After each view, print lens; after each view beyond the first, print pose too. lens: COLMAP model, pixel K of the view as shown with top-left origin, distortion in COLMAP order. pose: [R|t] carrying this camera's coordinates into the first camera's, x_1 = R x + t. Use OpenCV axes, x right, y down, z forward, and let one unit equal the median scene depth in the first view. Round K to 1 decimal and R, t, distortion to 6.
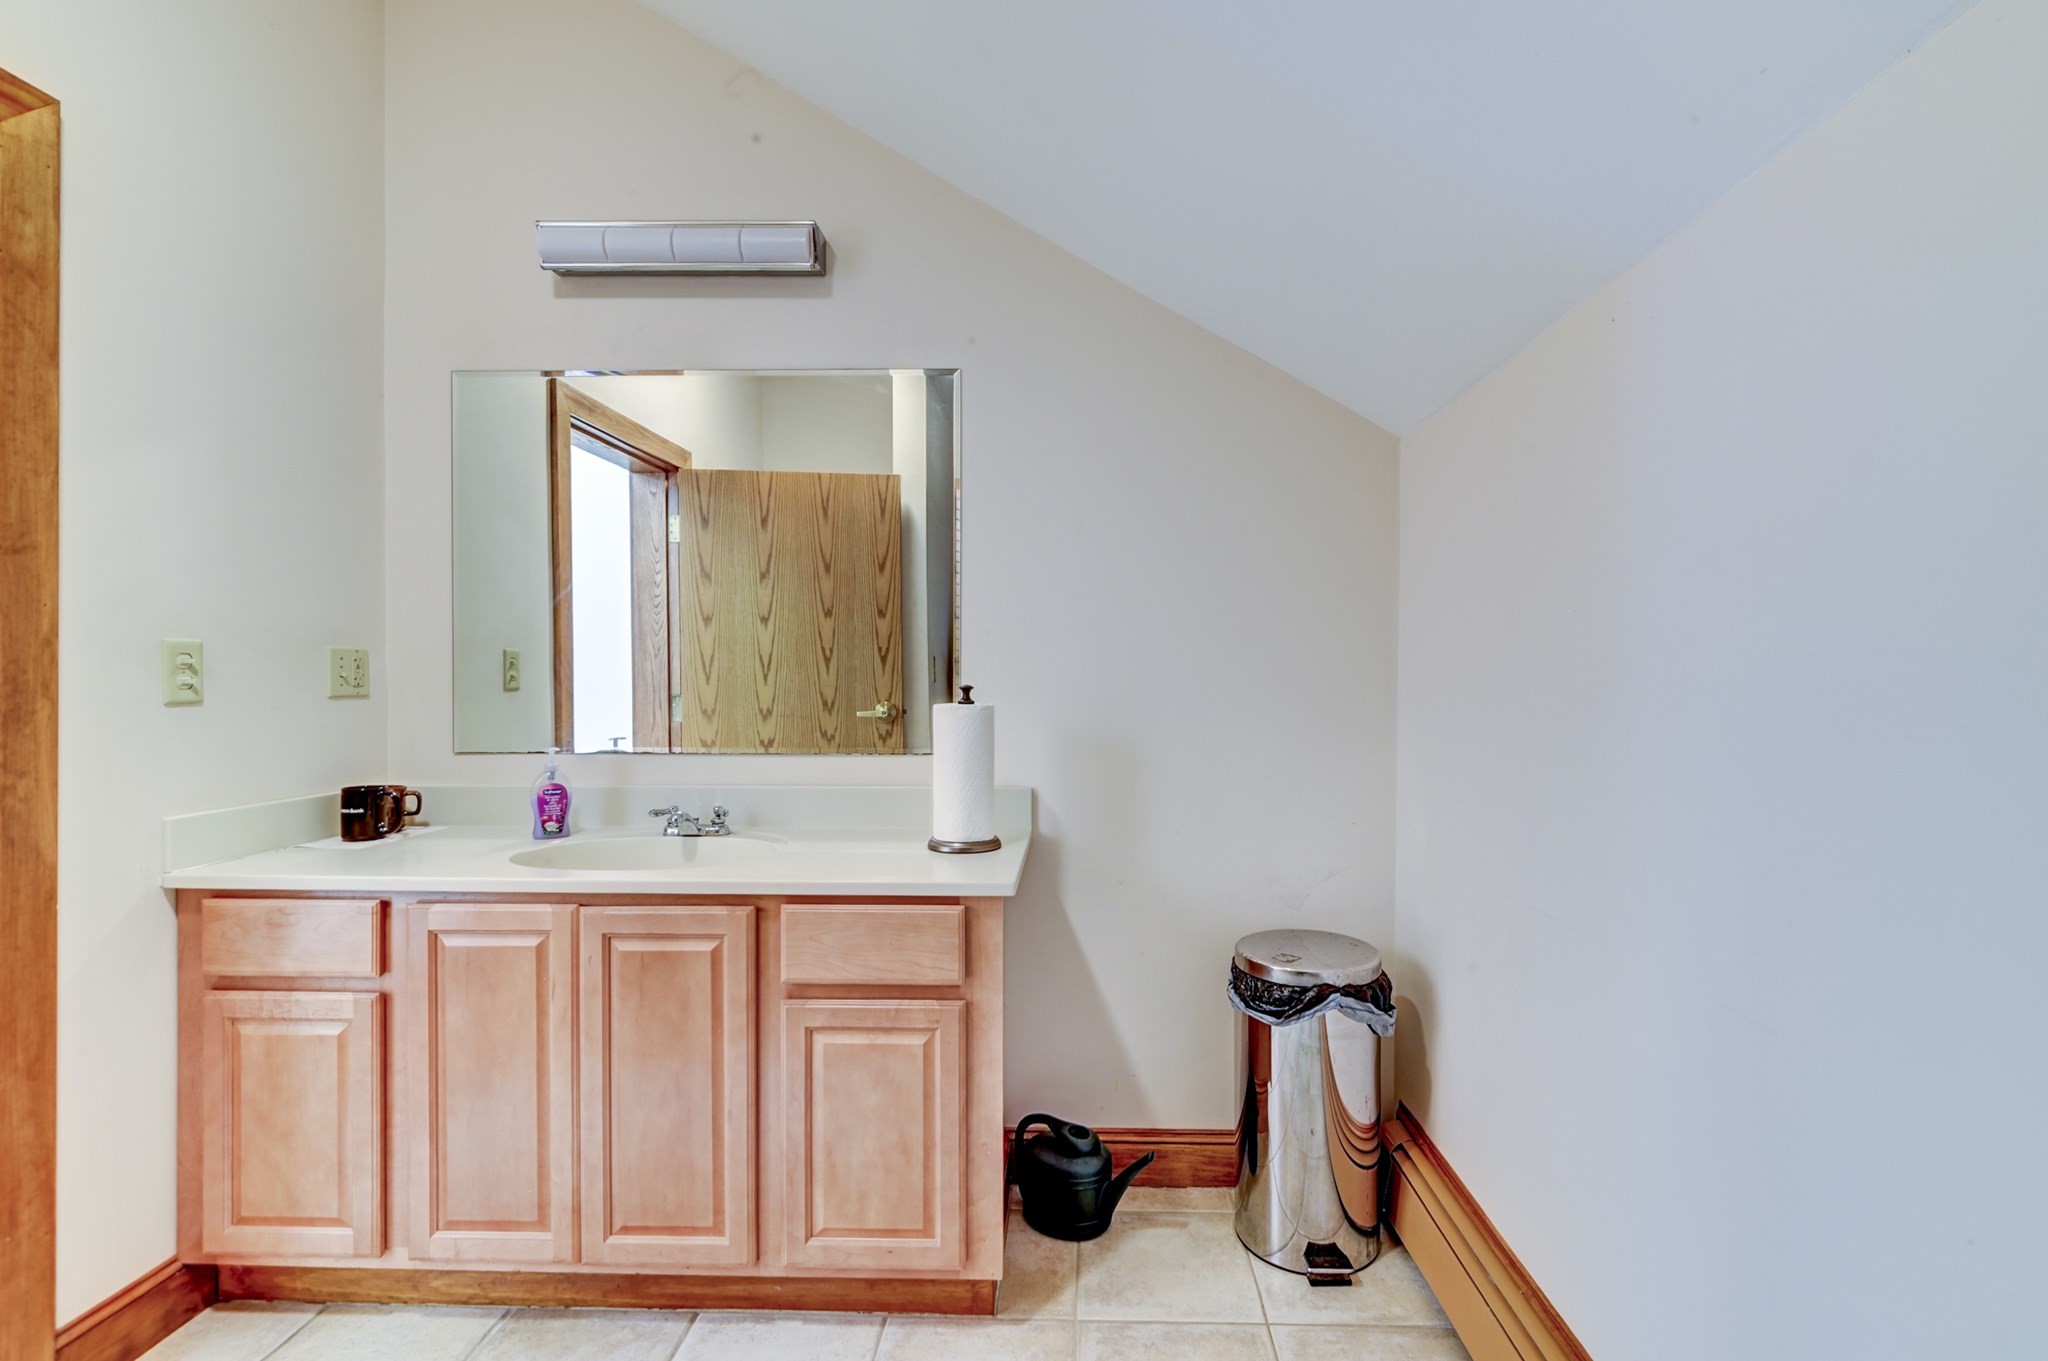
lens RADIAL K [[943.2, 0, 1029.0], [0, 943.2, 688.6], [0, 0, 1]] dist [-0.020048, 0.000191]
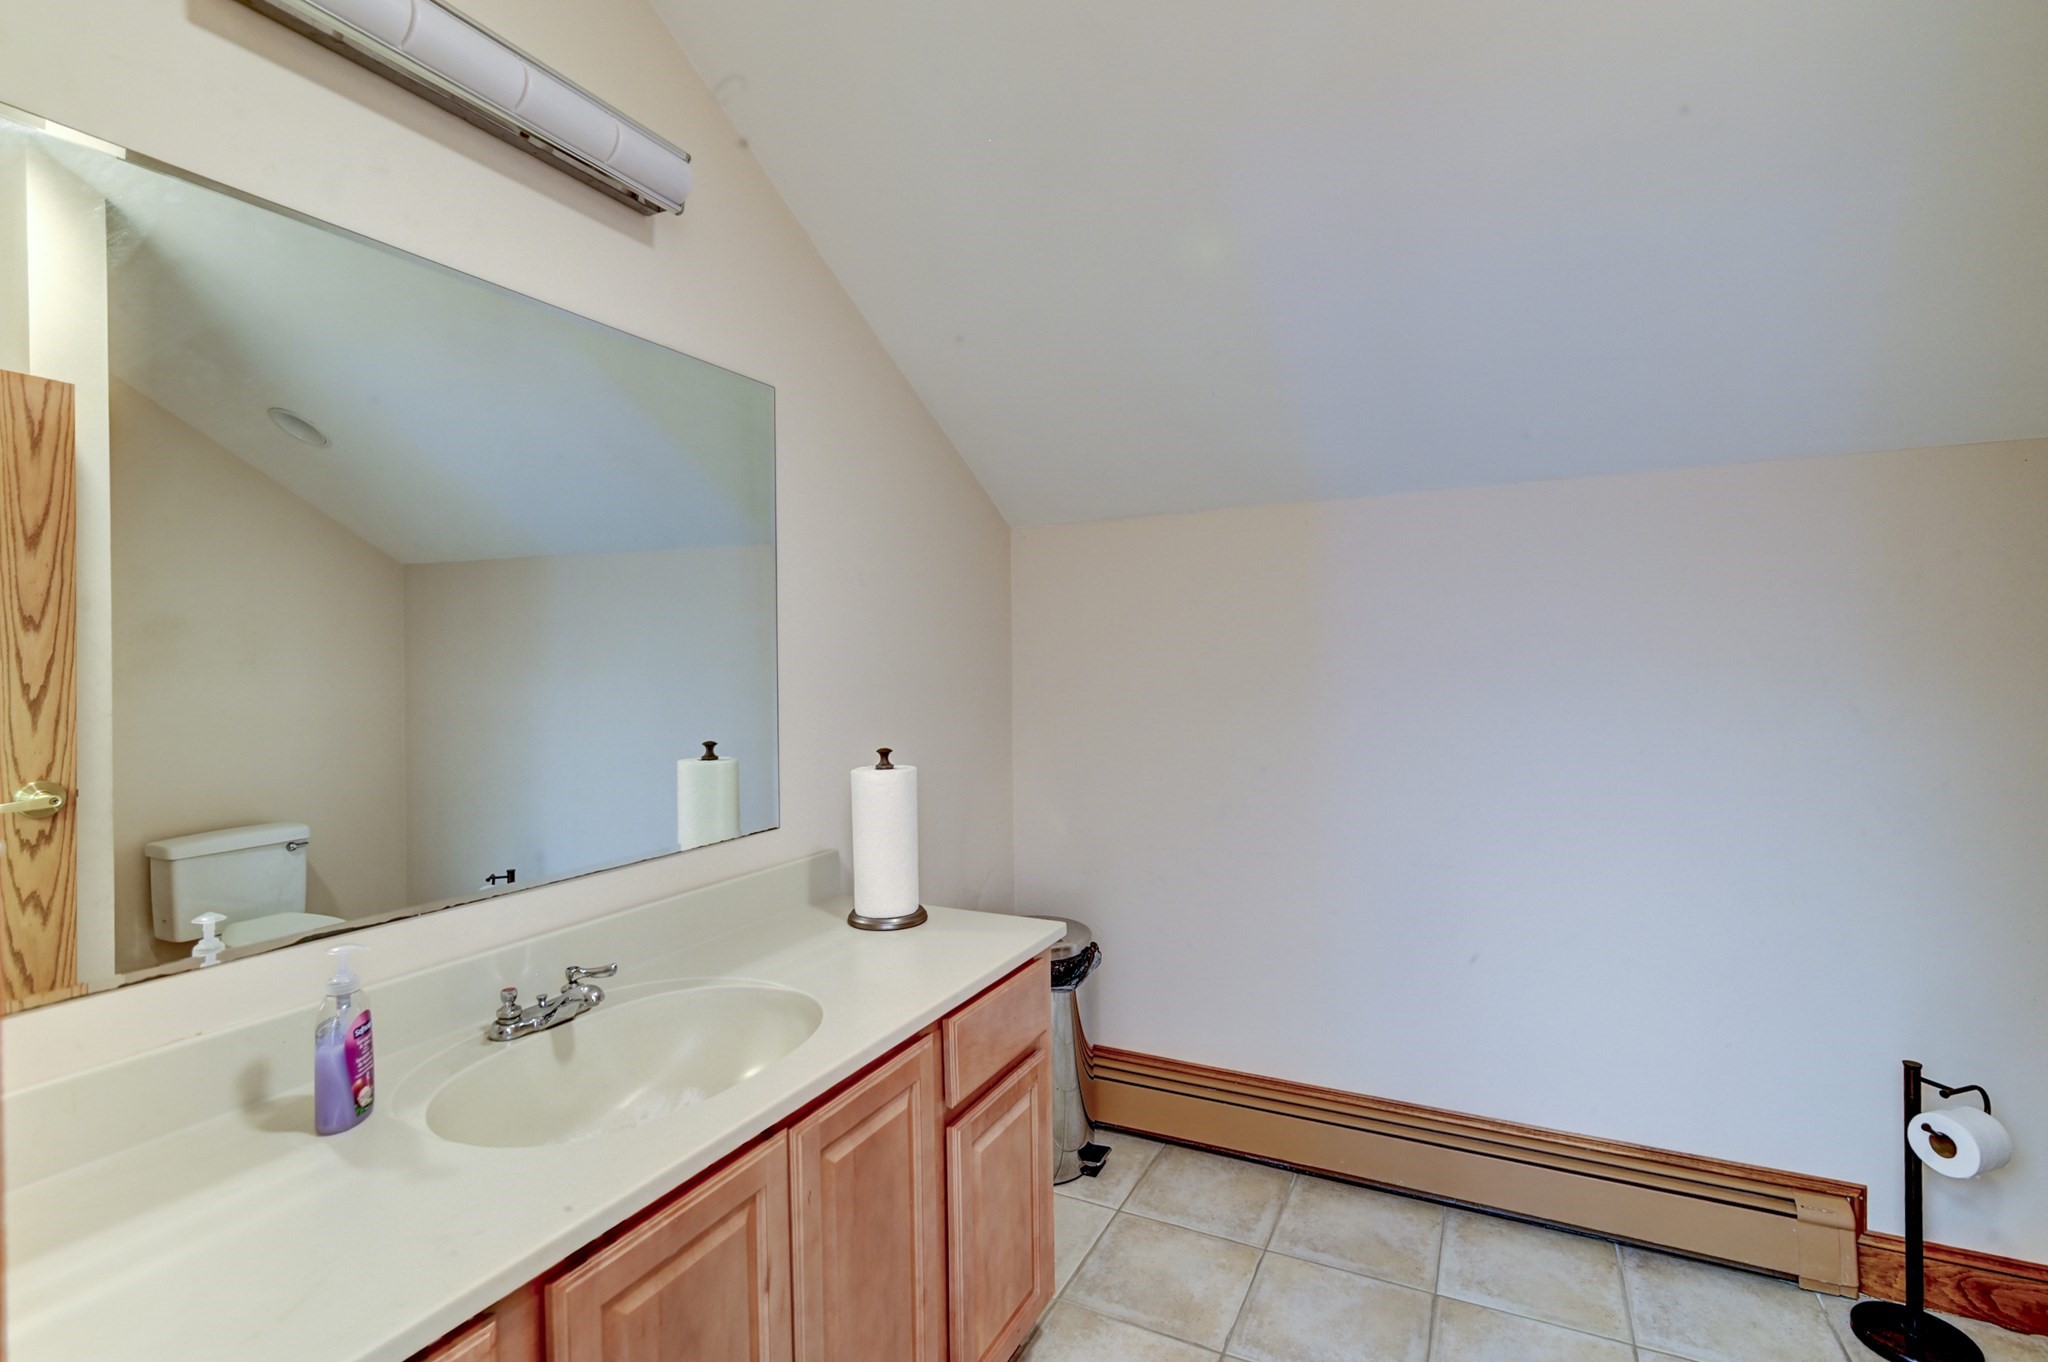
lens RADIAL K [[948.1, 0, 1025.9], [0, 948.1, 673.1], [0, 0, 1]] dist [-0.002420, 0.000701]
pose [[0.400085, -0.011891, 0.916401, -0.839695], [0.020361, 0.999784, 0.004084, -0.079004], [-0.916252, 0.017025, 0.400240, 0.458690]]
